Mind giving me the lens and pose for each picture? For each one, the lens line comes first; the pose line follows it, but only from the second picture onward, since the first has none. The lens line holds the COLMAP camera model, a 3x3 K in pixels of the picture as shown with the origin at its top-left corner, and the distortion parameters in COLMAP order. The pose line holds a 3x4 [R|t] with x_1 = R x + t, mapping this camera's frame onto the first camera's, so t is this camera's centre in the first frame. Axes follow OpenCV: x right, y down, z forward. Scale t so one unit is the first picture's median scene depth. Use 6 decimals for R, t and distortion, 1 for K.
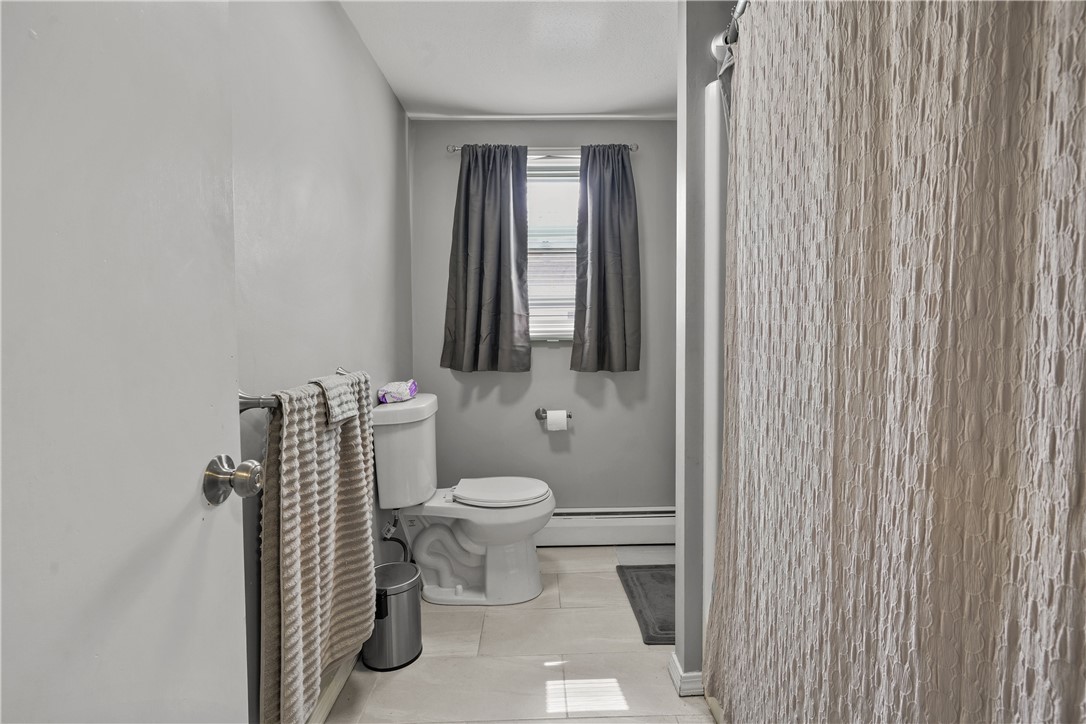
lens RADIAL K [[526.8, 0, 542.0], [0, 526.8, 357.5], [0, 0, 1]] dist [0.000305, 0.000207]
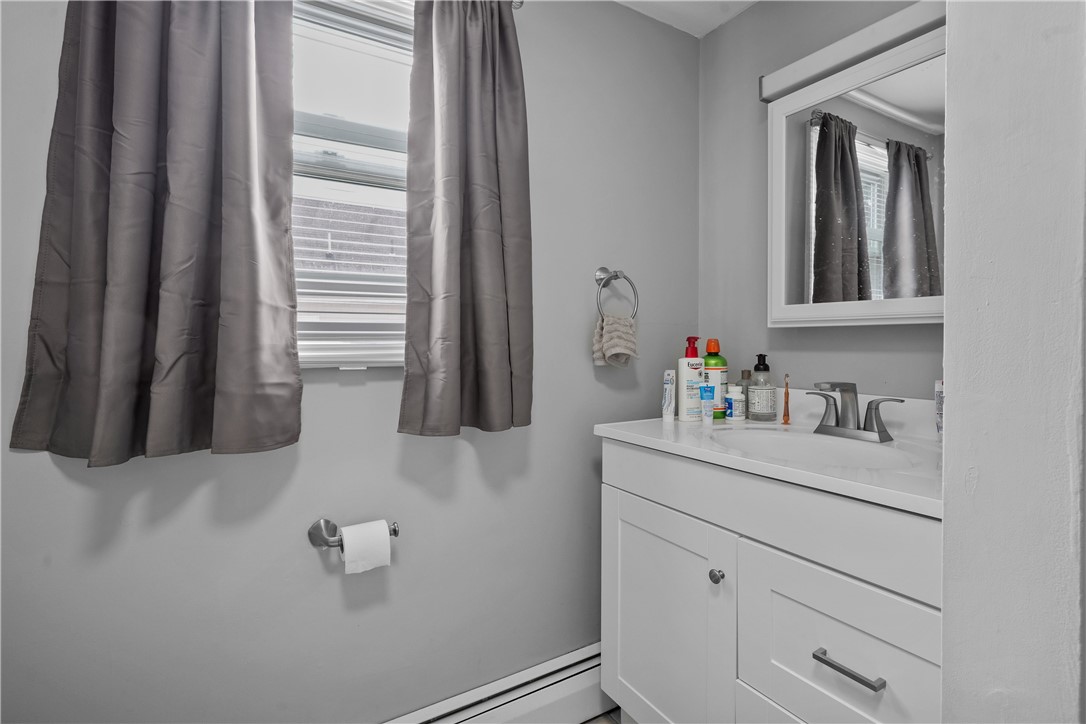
lens RADIAL K [[526.8, 0, 544.3], [0, 526.8, 351.2], [0, 0, 1]] dist [0.000305, 0.000207]
pose [[0.865453, -0.001533, 0.500988, -0.065151], [0.024838, 0.998897, -0.039850, -0.025333], [-0.500374, 0.046932, 0.864536, 0.538427]]
